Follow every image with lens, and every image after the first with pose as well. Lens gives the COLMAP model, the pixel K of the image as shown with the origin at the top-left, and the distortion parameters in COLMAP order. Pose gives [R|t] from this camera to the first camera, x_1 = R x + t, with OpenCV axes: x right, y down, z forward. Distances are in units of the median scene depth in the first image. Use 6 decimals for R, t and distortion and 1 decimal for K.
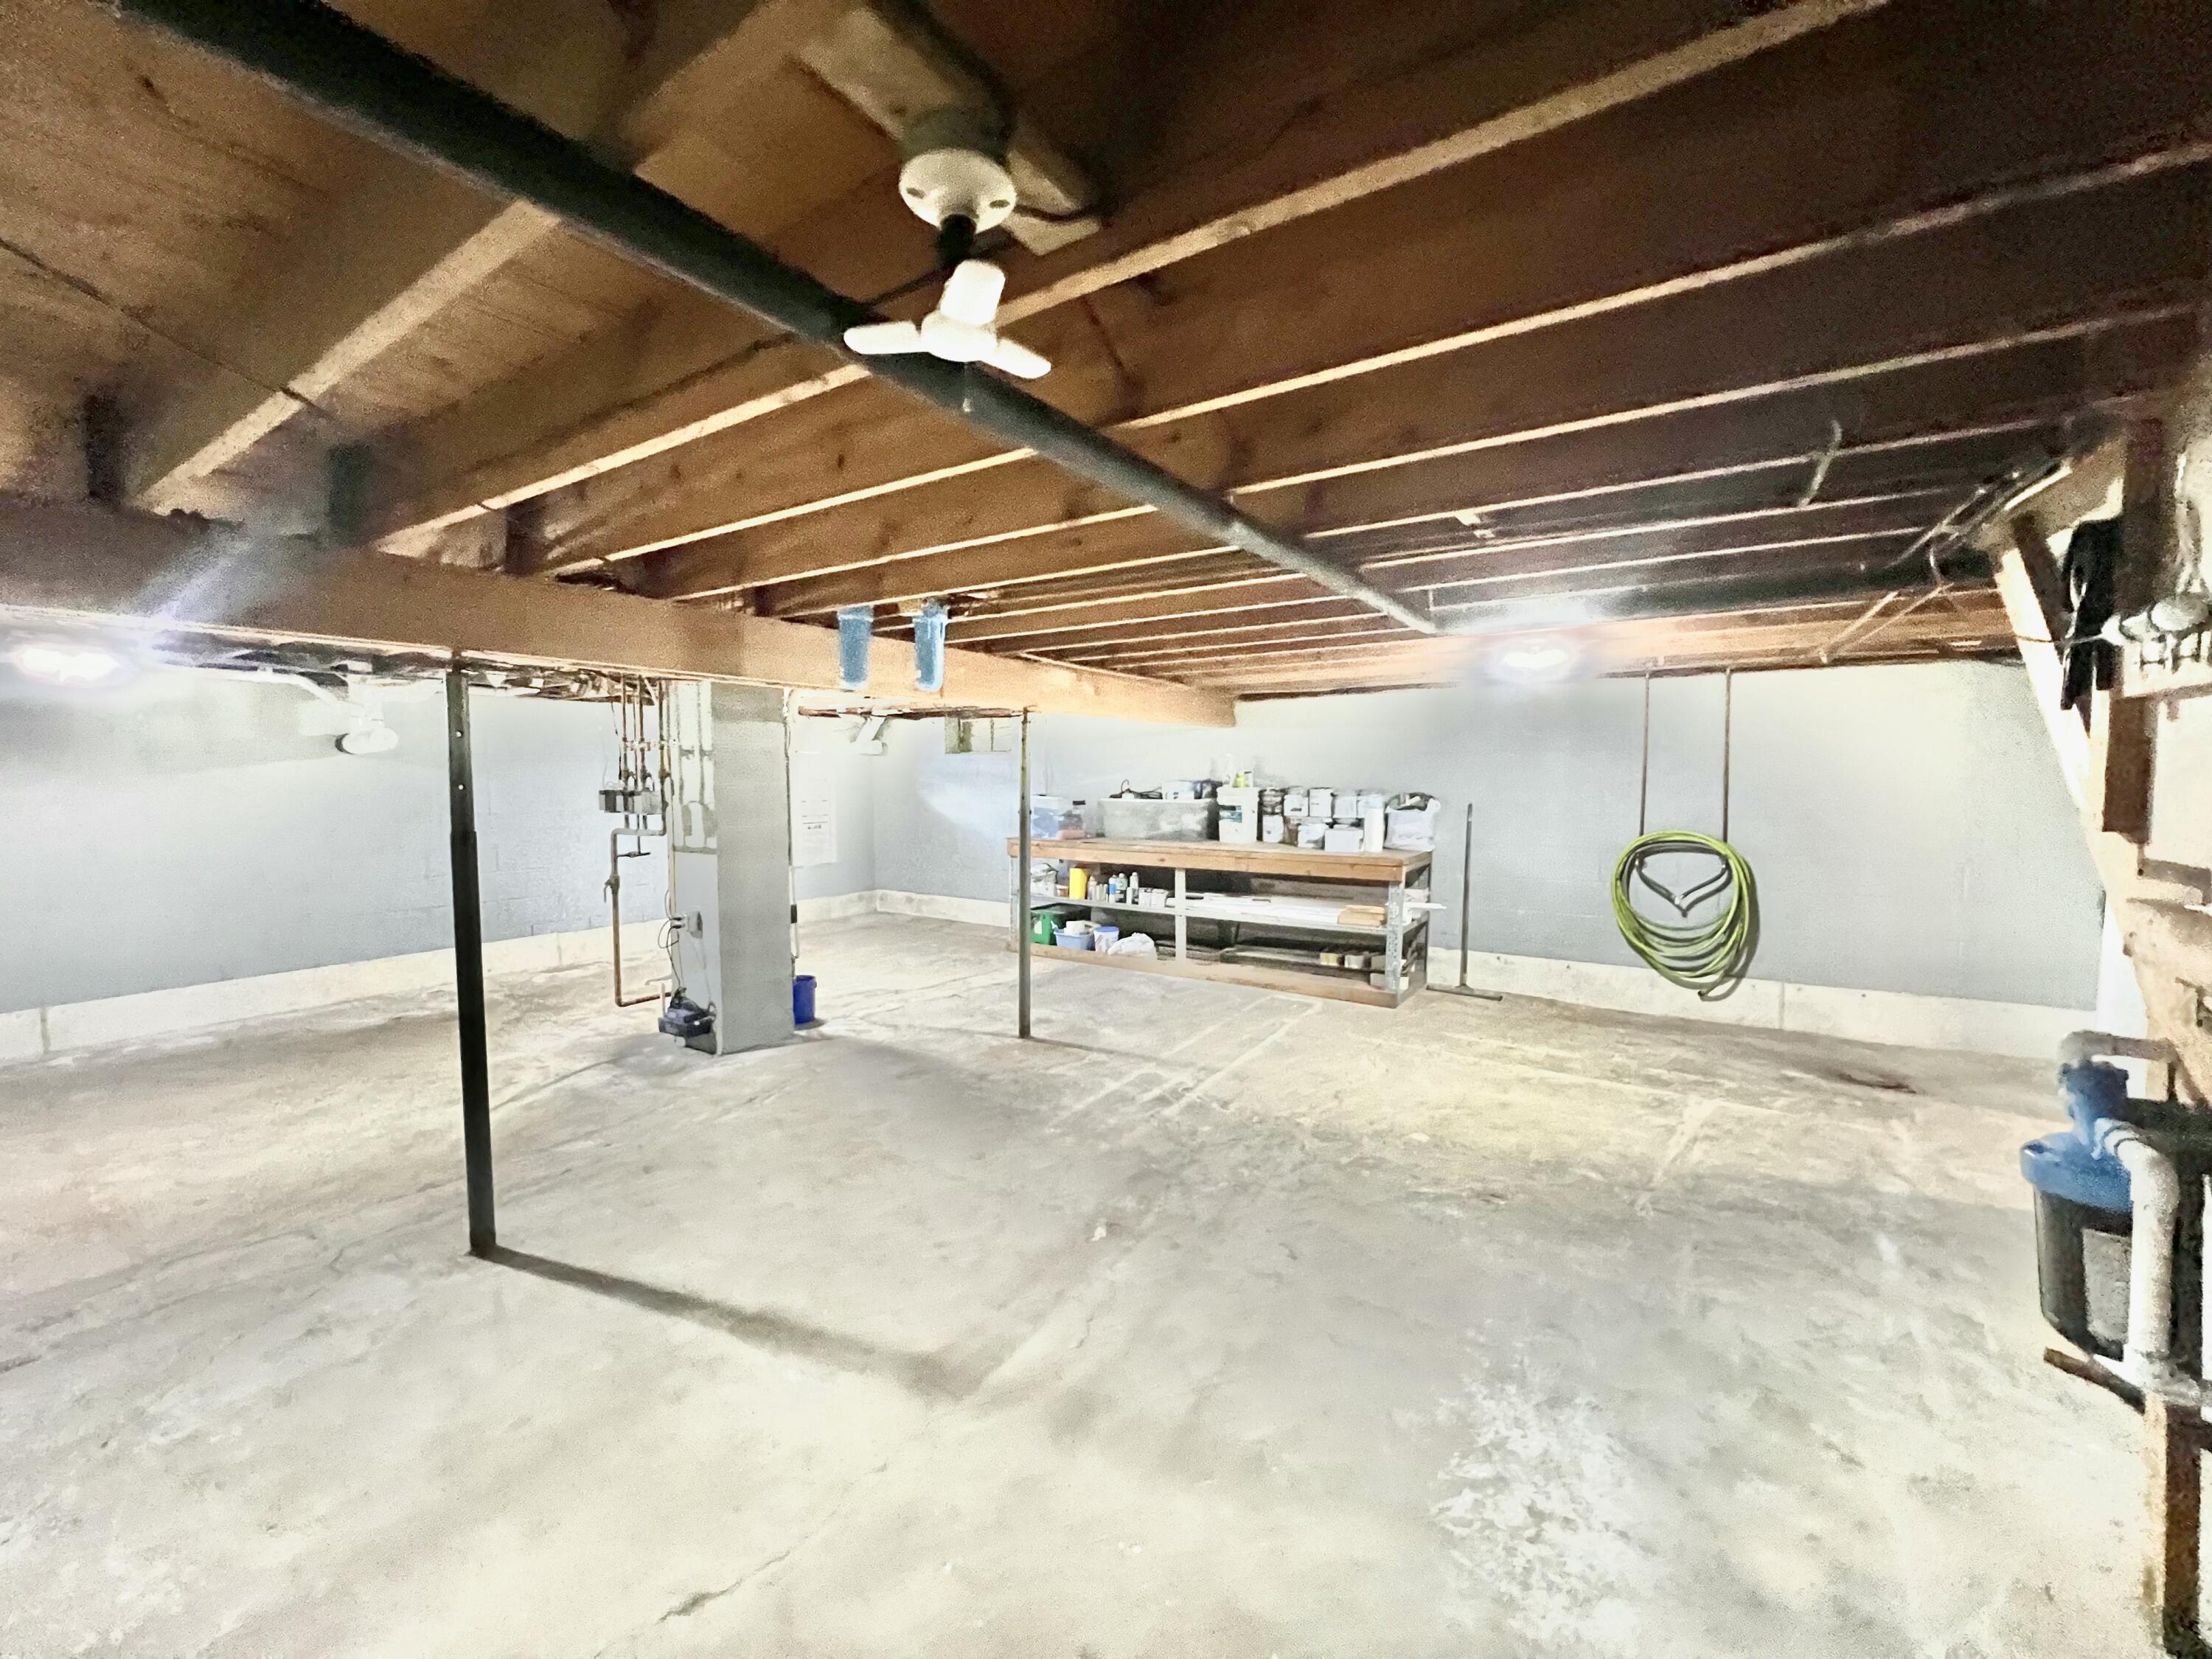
lens RADIAL K [[886.1, 0, 1106.0], [0, 886.1, 829.5], [0, 0, 1]] dist [0.000907, -0.000662]
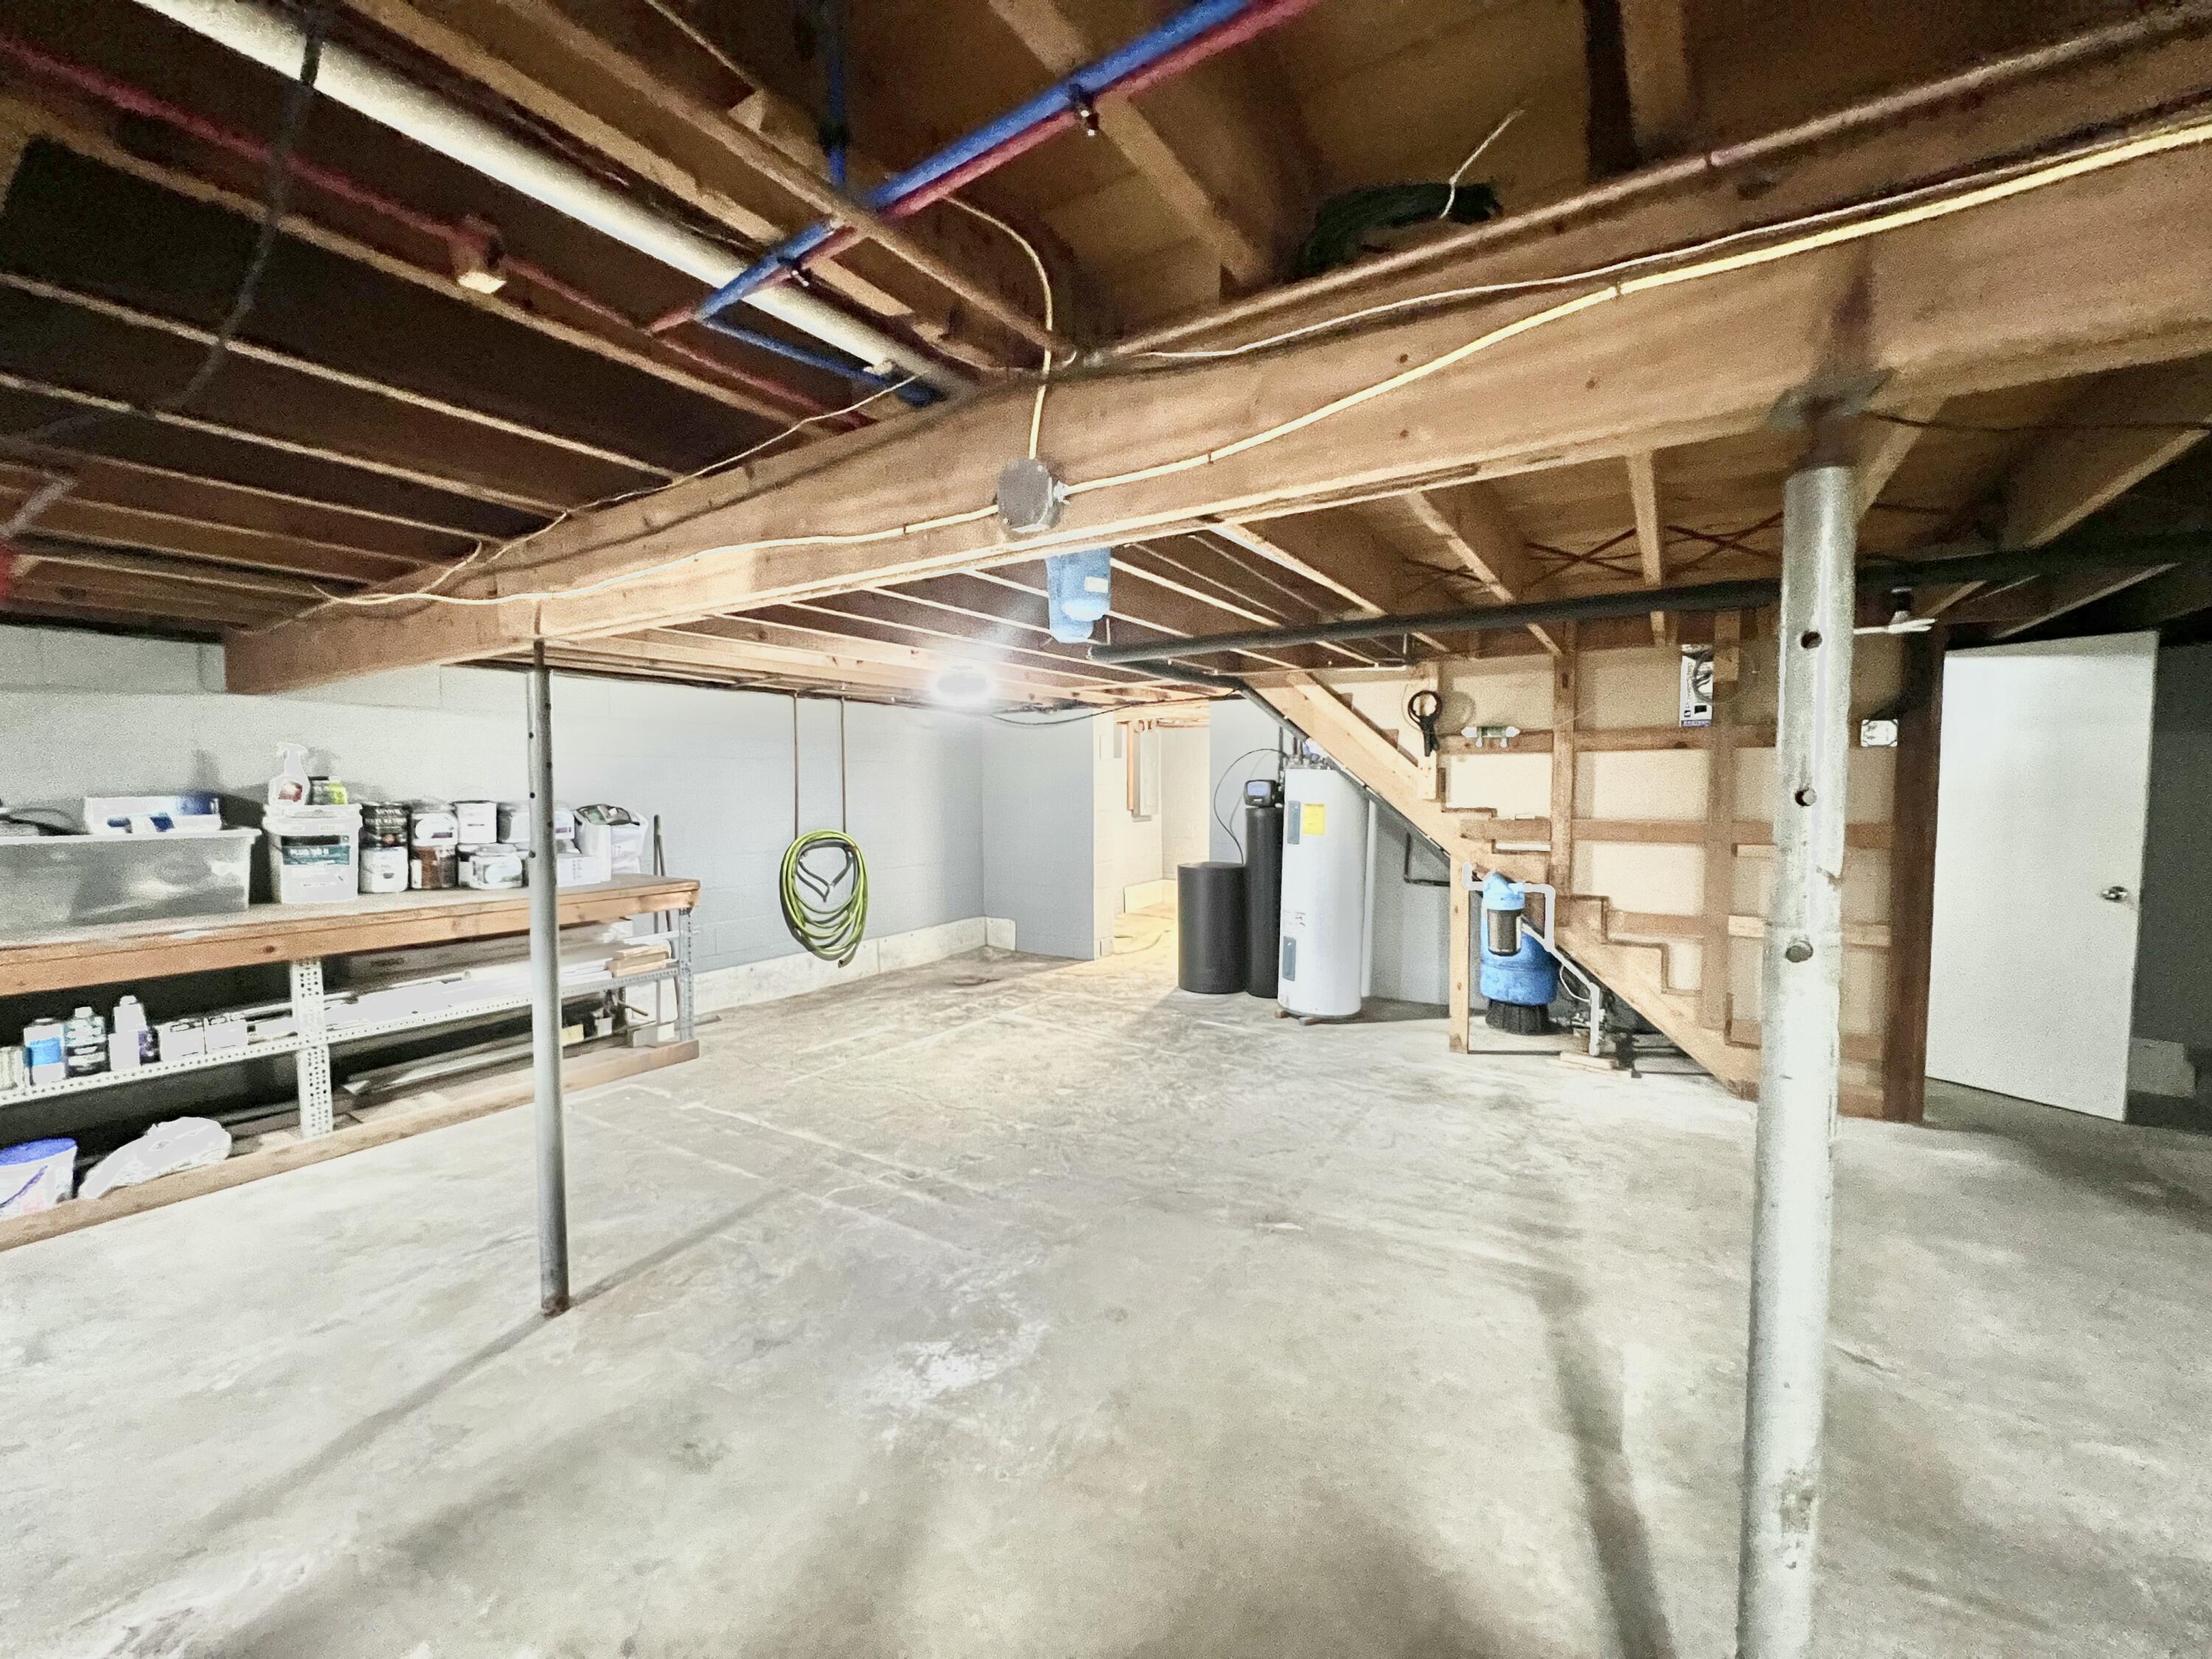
lens RADIAL K [[886.1, 0, 1106.0], [0, 886.1, 829.5], [0, 0, 1]] dist [0.000907, -0.000662]
pose [[-0.007724, -0.052006, 0.998617, -0.655331], [0.067069, 0.996371, 0.052408, -0.041815], [-0.997718, 0.067381, -0.004207, 0.778953]]
